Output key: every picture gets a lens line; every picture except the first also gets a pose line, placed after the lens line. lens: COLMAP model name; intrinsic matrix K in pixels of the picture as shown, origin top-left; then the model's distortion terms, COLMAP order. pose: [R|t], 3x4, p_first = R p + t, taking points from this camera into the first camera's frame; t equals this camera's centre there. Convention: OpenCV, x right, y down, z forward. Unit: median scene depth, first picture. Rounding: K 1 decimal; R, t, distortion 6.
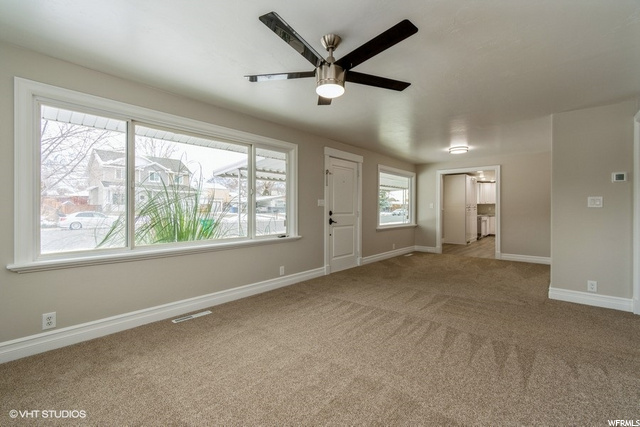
lens RADIAL K [[287.1, 0, 321.9], [0, 287.1, 206.3], [0, 0, 1]] dist [0.001306, 0.000079]
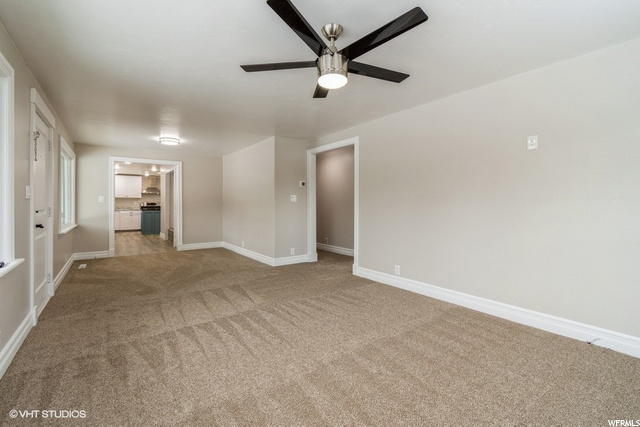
lens RADIAL K [[287.1, 0, 321.9], [0, 287.1, 206.3], [0, 0, 1]] dist [0.001306, 0.000079]
pose [[0.220504, -0.015153, 0.975268, -0.585568], [-0.006560, 0.999834, 0.017018, 0.000817], [-0.975364, -0.010150, 0.220368, 0.523991]]
